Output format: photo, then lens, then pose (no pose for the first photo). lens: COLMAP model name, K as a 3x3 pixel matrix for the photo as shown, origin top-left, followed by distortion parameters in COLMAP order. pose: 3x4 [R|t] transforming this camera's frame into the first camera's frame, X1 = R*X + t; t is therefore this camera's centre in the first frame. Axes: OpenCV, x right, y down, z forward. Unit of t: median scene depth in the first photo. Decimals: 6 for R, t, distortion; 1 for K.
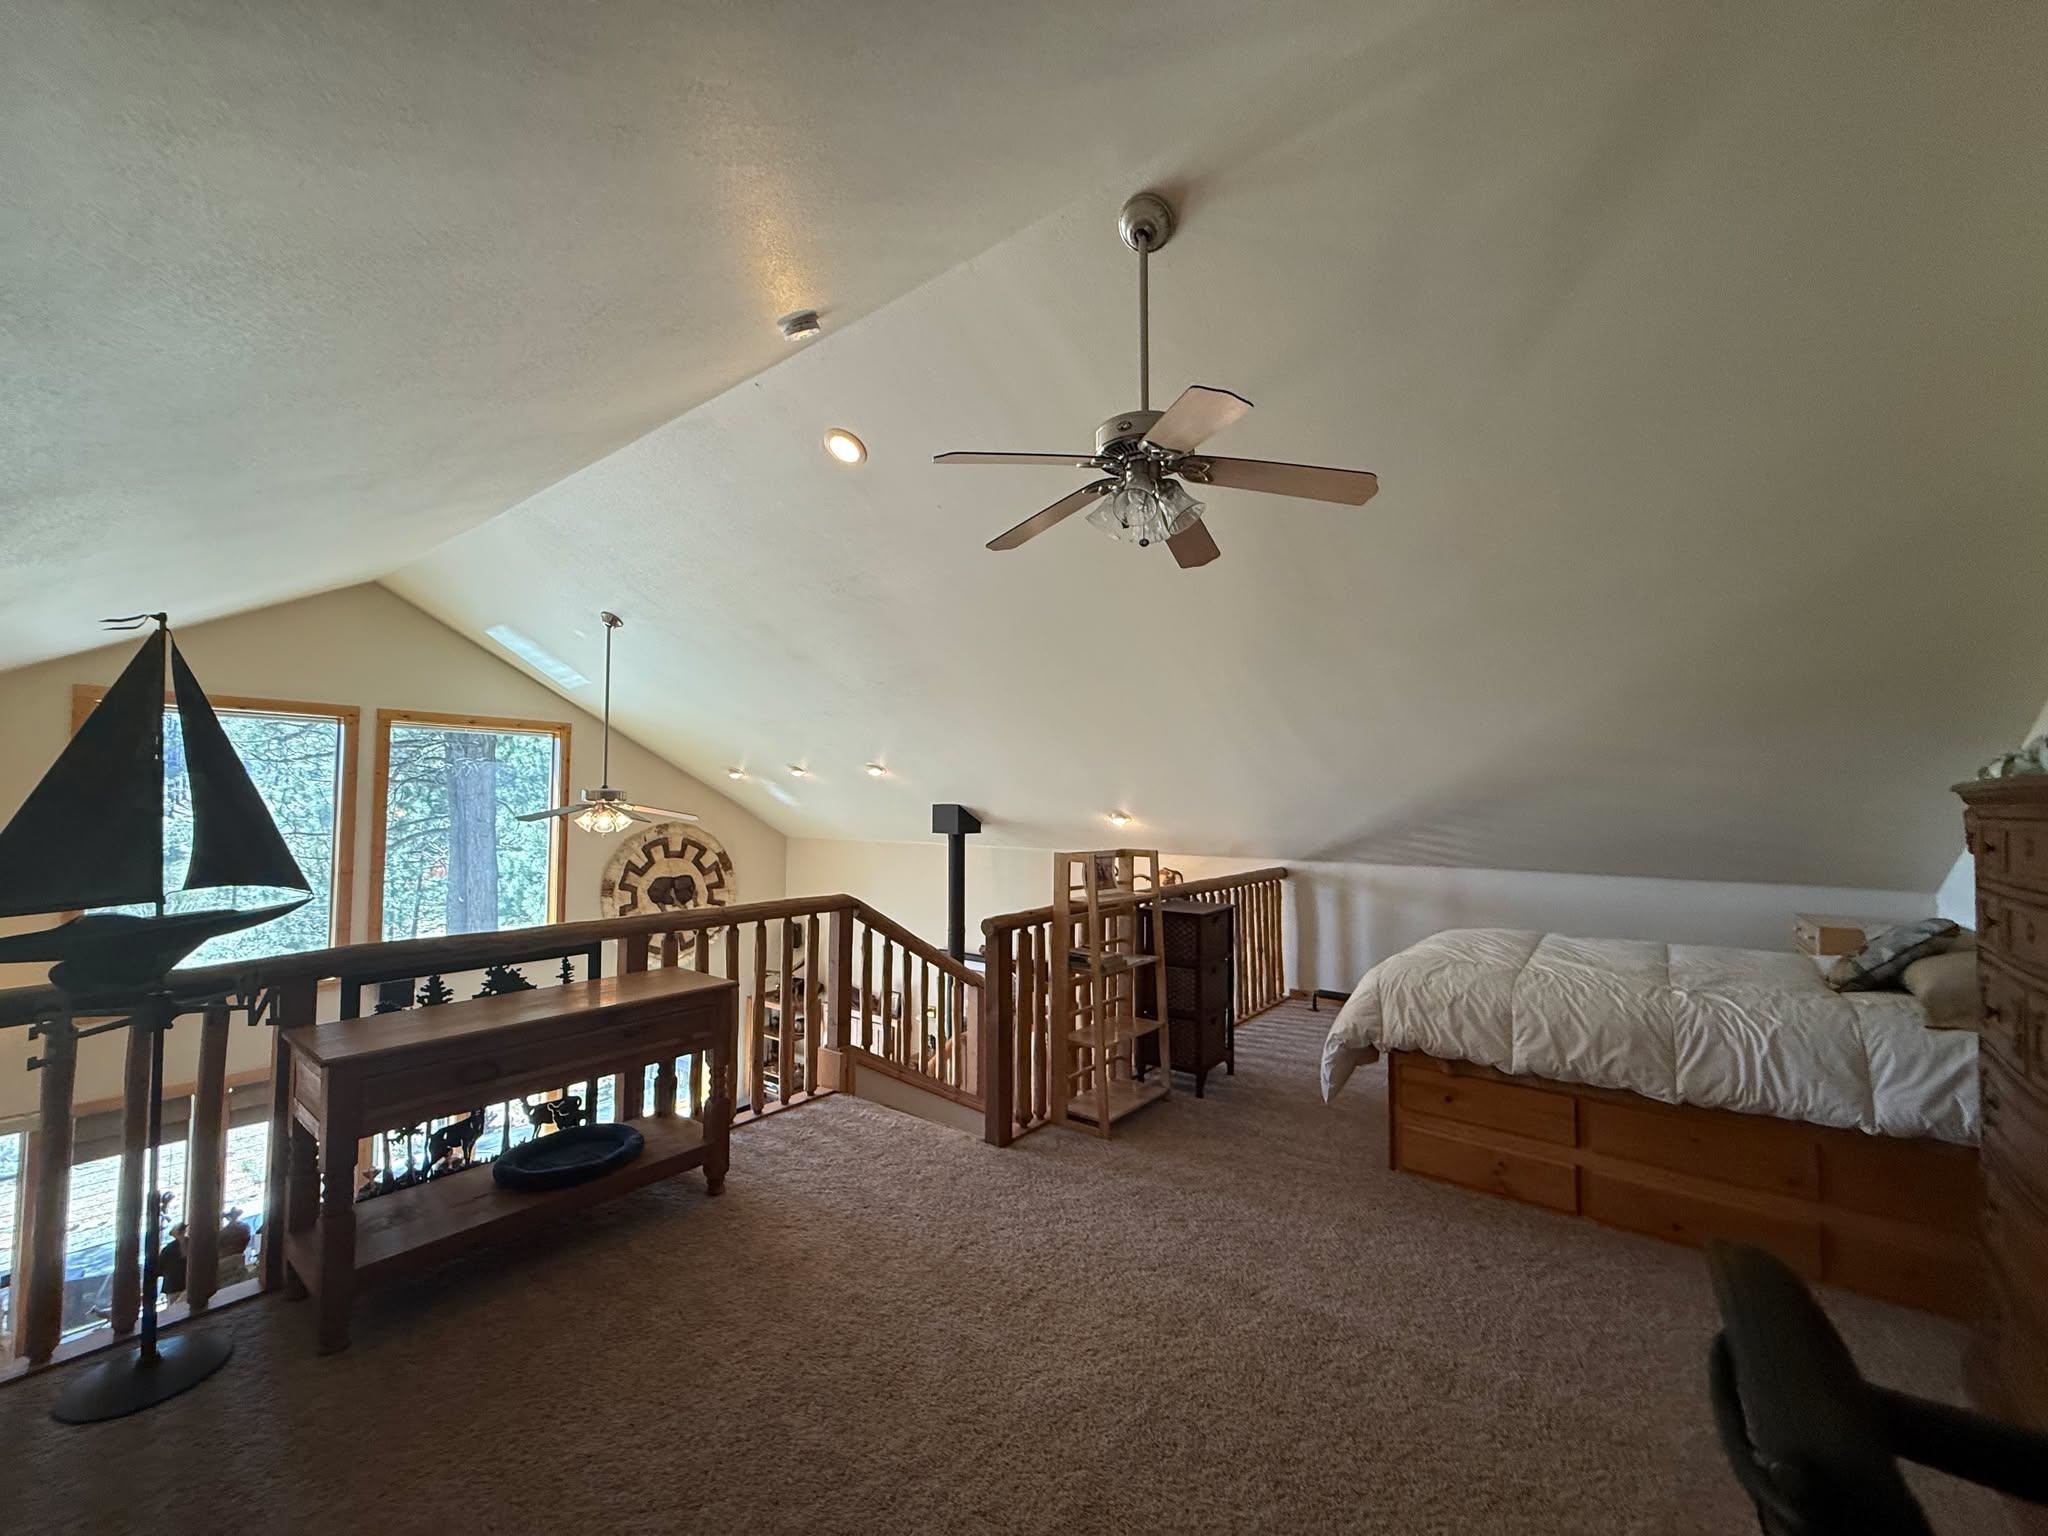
lens RADIAL K [[813.3, 0, 1028.9], [0, 813.3, 759.3], [0, 0, 1]] dist [0.000744, -0.000006]
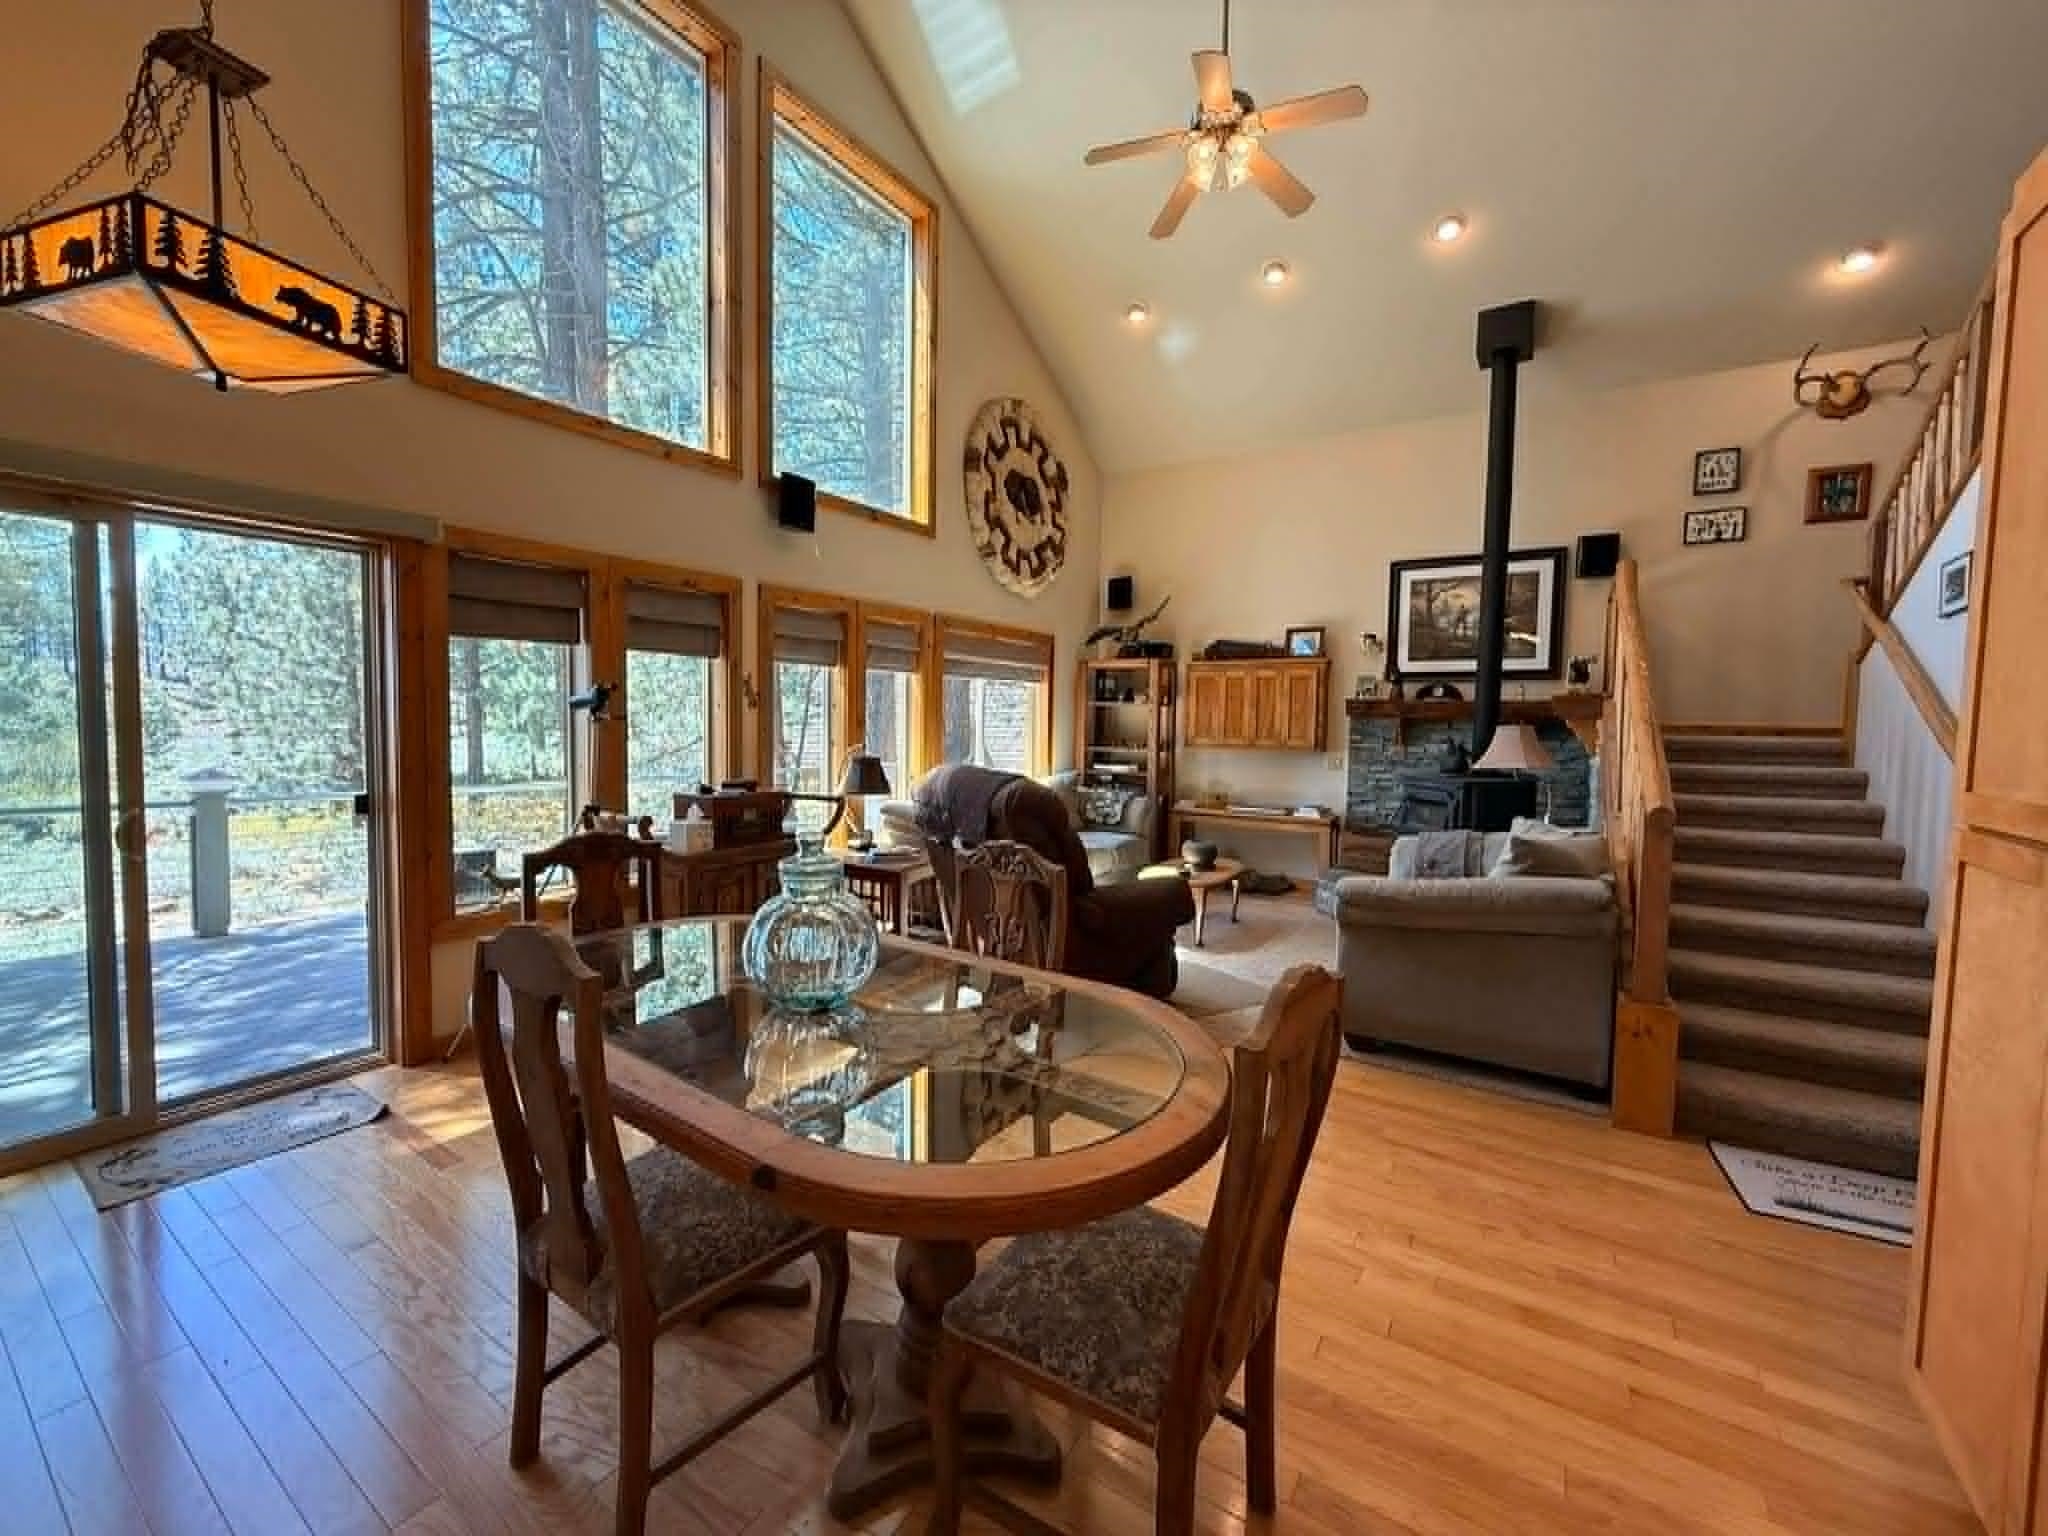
lens RADIAL K [[813.3, 0, 1017.9], [0, 813.3, 766.6], [0, 0, 1]] dist [0.000744, -0.000006]
pose [[0.996442, 0.002826, 0.084234, -0.498845], [-0.012135, 0.993834, 0.110210, 0.325387], [-0.083403, -0.110840, 0.990332, 0.222059]]
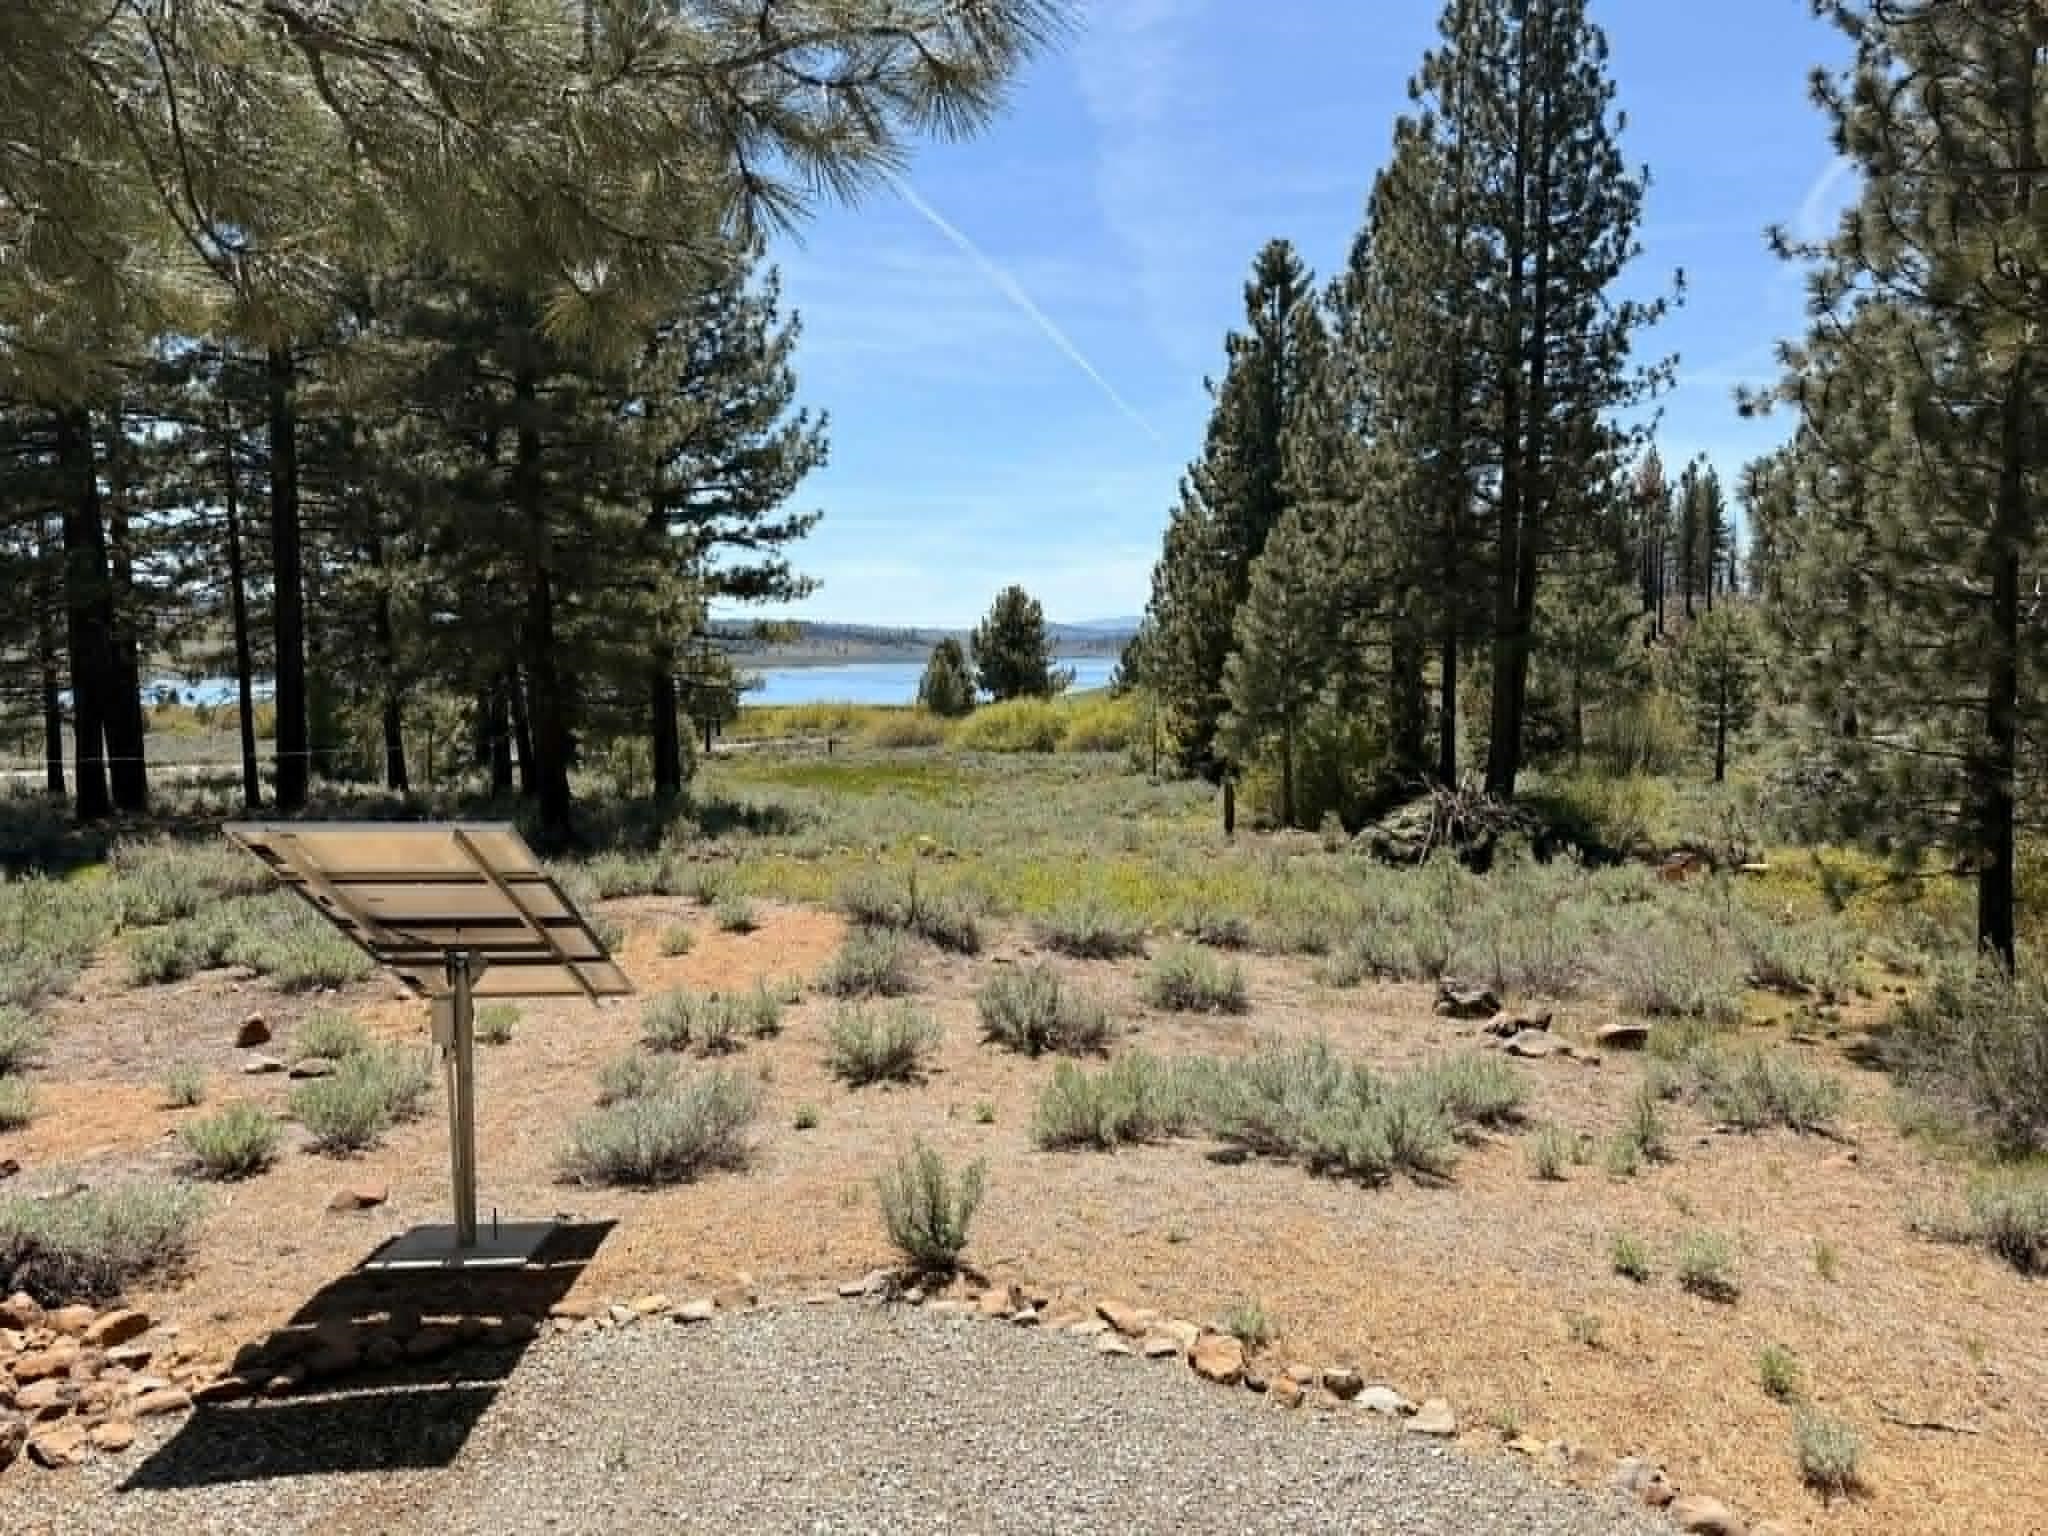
lens RADIAL K [[1454.9, 0, 1013.4], [0, 1454.9, 763.8], [0, 0, 1]] dist [0.023487, -0.003225]
pose [[0.342545, 0.071433, -0.936782, -0.892022], [0.042168, 0.994931, 0.091287, 0.358837], [0.938555, -0.070772, 0.337797, 0.910884]]
